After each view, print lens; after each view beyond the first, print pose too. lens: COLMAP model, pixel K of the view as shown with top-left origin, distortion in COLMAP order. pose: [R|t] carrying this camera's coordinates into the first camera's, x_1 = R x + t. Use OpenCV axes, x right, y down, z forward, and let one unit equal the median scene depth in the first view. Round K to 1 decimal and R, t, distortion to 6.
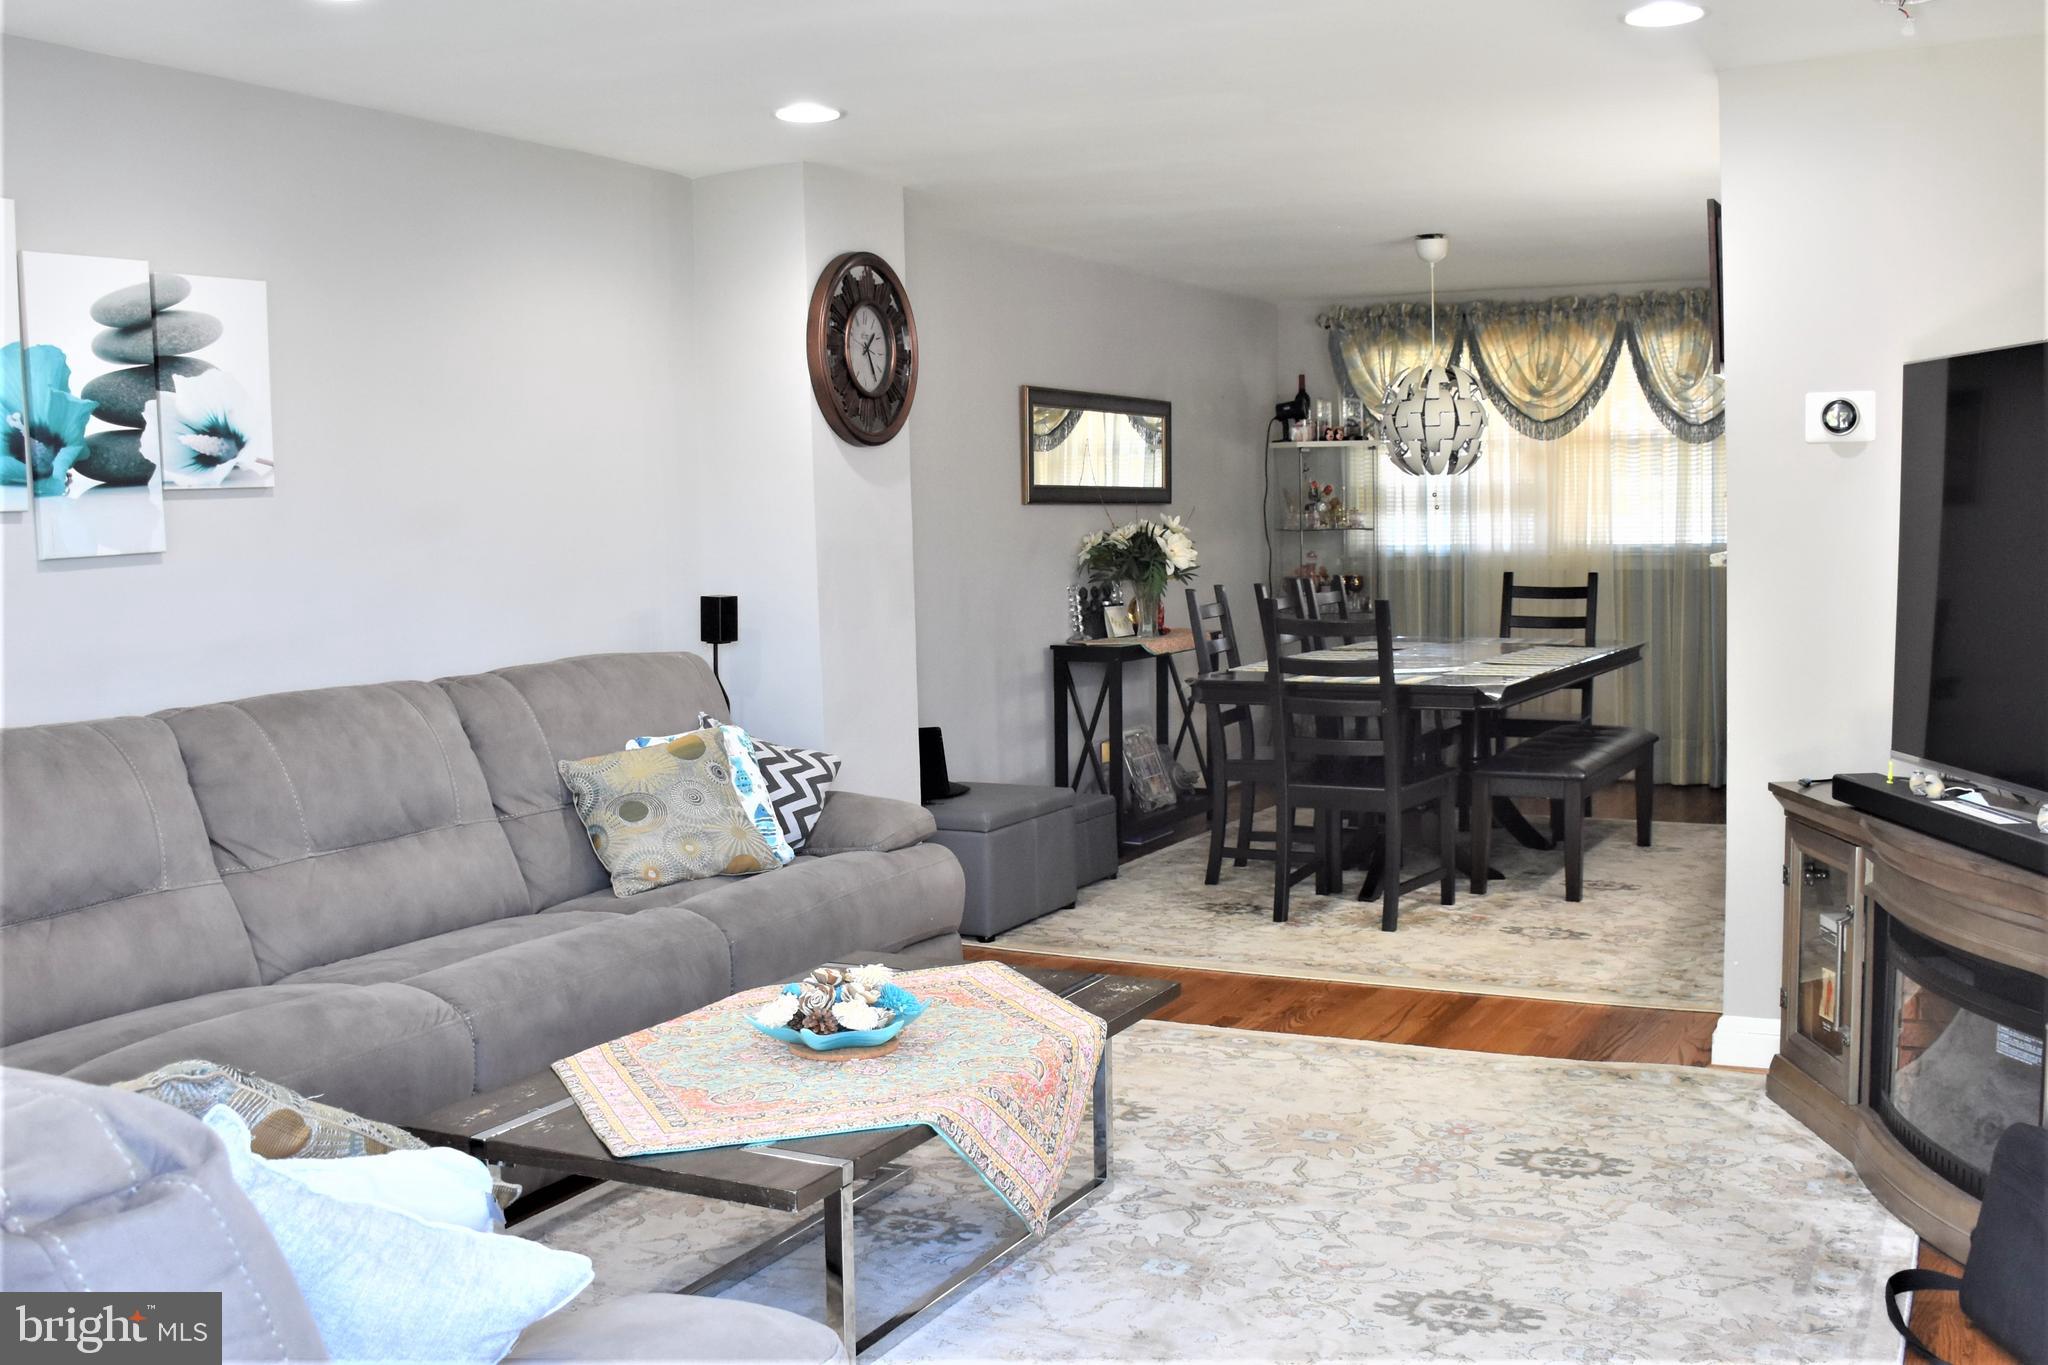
lens RADIAL K [[2063.4, 0, 1024.0], [0, 2063.4, 682.5], [0, 0, 1]] dist [-0.112519, -0.003492]
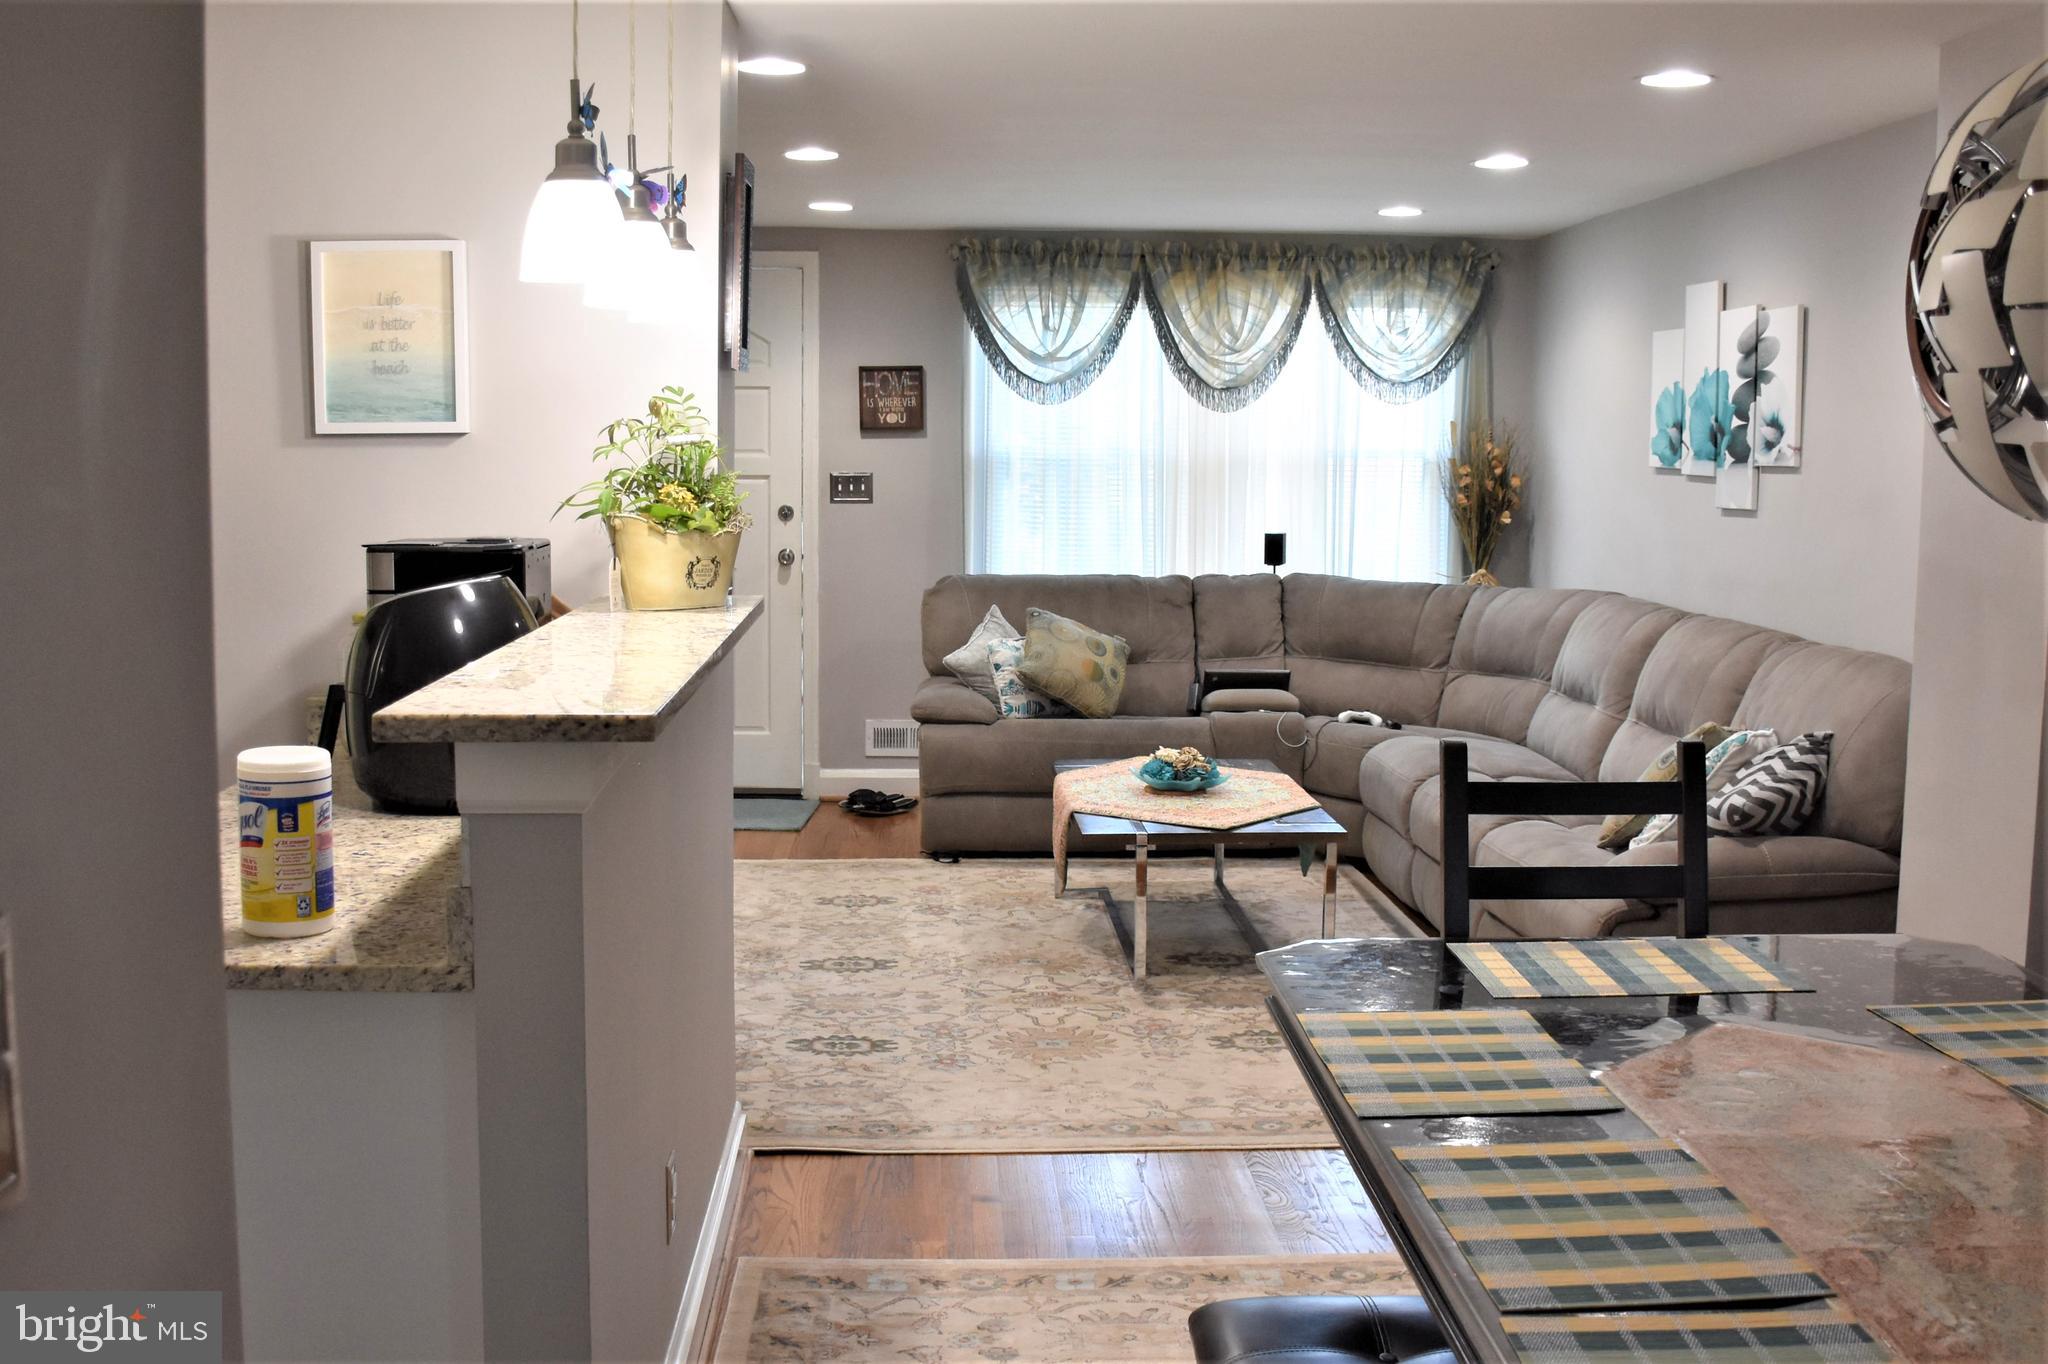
lens RADIAL K [[2063.4, 0, 1024.0], [0, 2063.4, 682.0], [0, 0, 1]] dist [-0.112519, -0.003492]
pose [[-0.865386, 0.072622, -0.495816, 0.752940], [-0.033896, 0.978693, 0.202510, -0.223182], [0.499958, 0.192055, -0.844486, 2.022120]]
